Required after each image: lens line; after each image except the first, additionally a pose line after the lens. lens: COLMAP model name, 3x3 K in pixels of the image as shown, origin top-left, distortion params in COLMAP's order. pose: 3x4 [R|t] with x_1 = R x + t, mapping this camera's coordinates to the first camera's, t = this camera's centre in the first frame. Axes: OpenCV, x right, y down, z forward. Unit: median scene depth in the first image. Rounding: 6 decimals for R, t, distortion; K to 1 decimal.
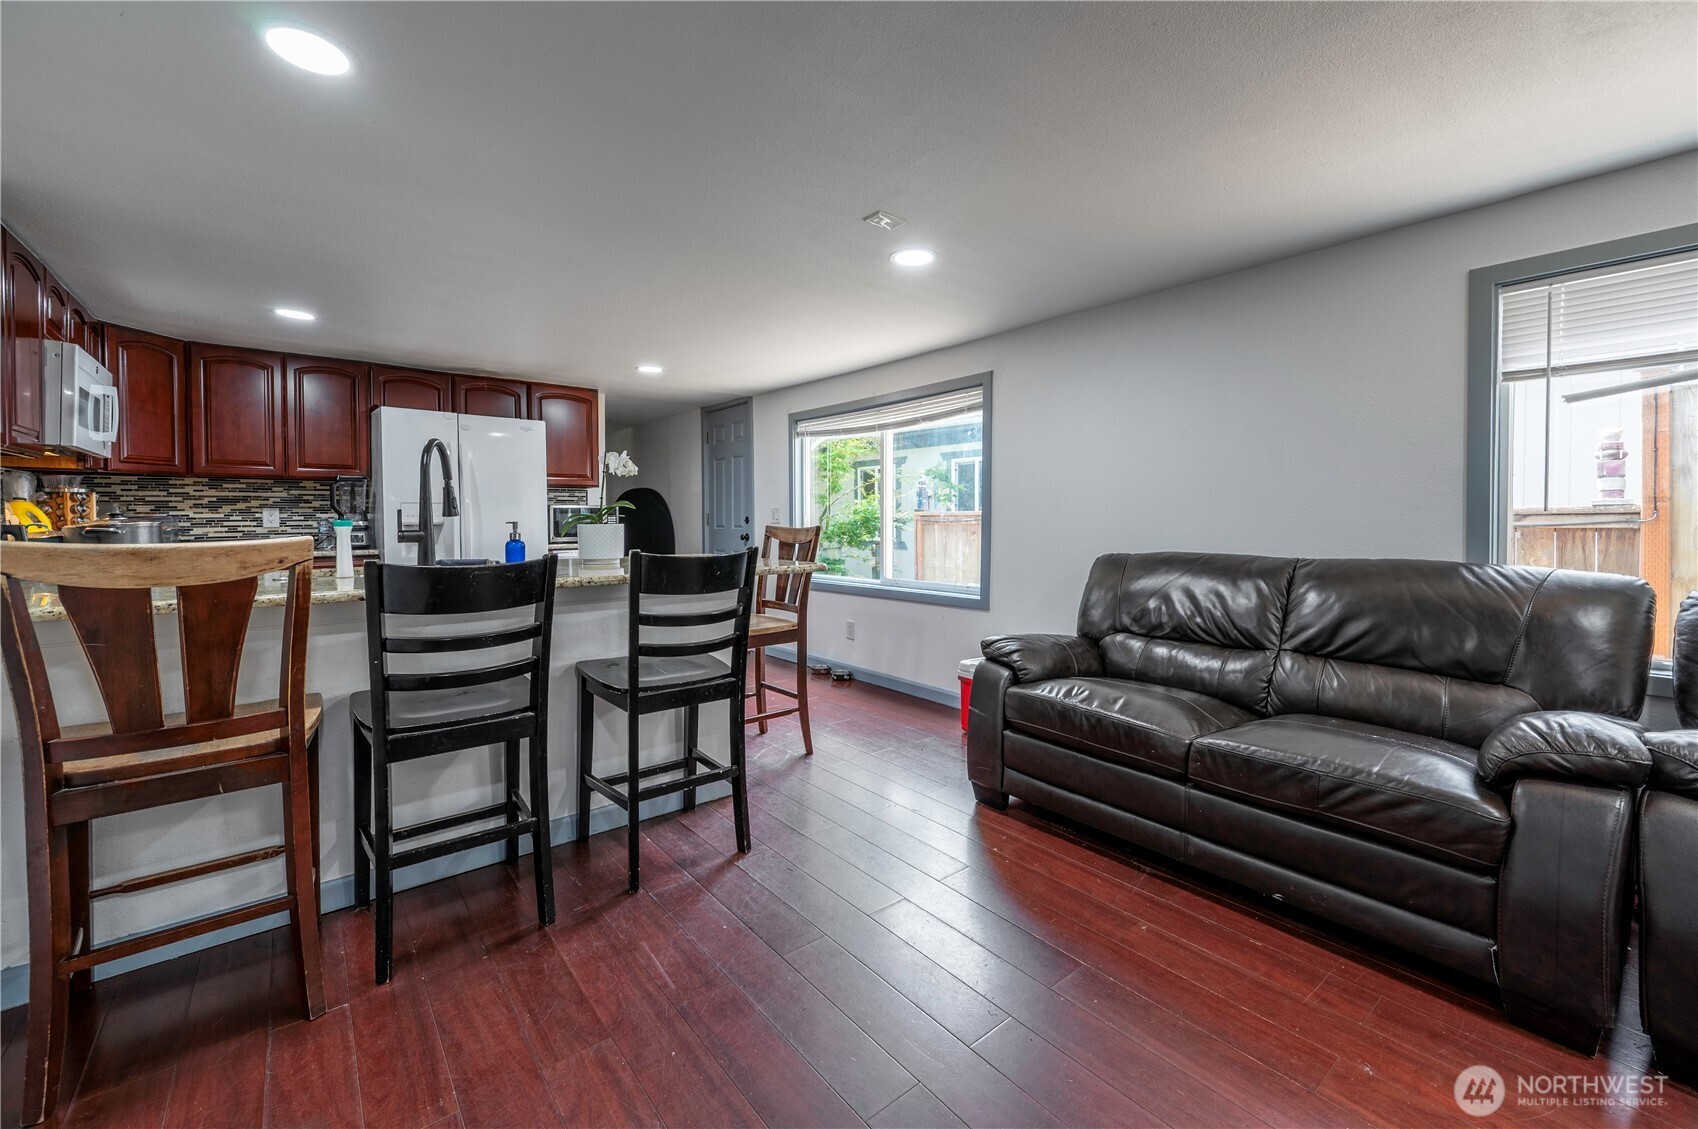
lens RADIAL K [[684.0, 0, 849.8], [0, 684.0, 536.6], [0, 0, 1]] dist [-0.001989, -0.000385]
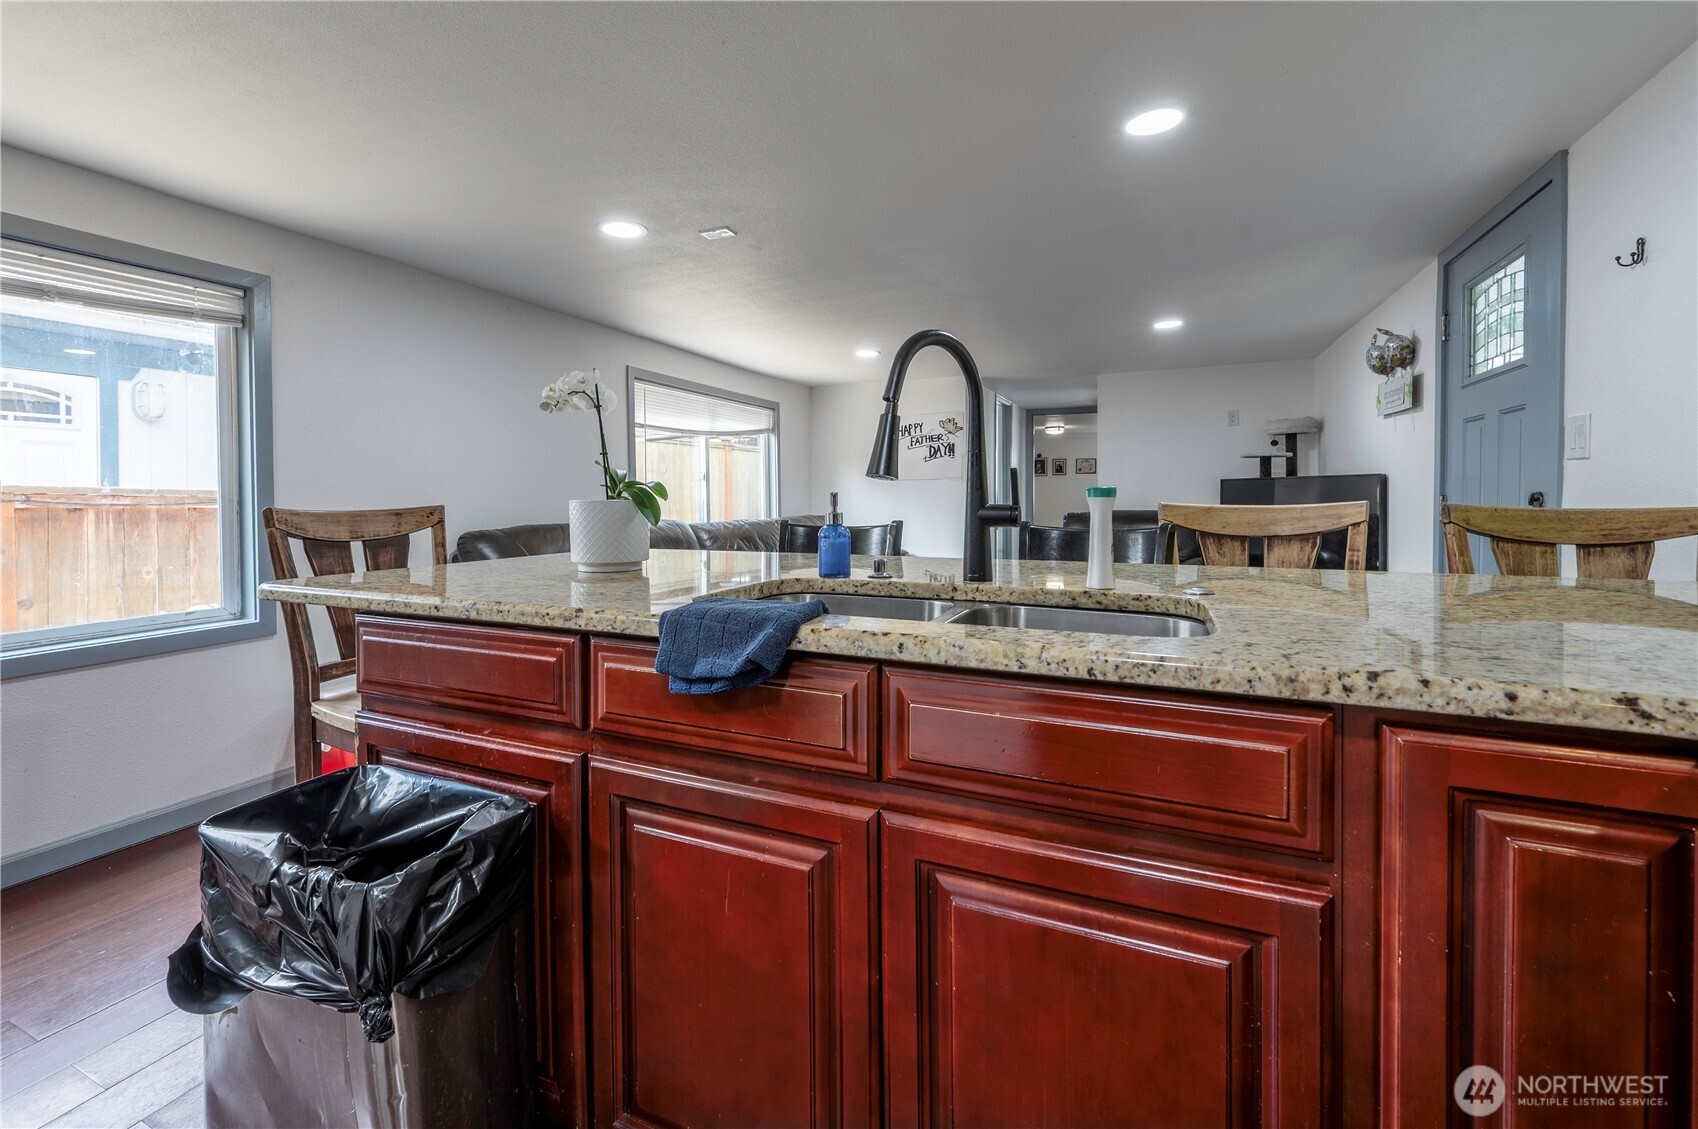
lens RADIAL K [[723.8, 0, 825.7], [0, 723.8, 496.0], [0, 0, 1]] dist [0.001911, 0.000151]
pose [[-0.440170, 0.006316, 0.897892, -1.119248], [0.030844, 0.999491, 0.008090, -0.027426], [-0.897385, 0.031256, -0.440141, 1.384625]]
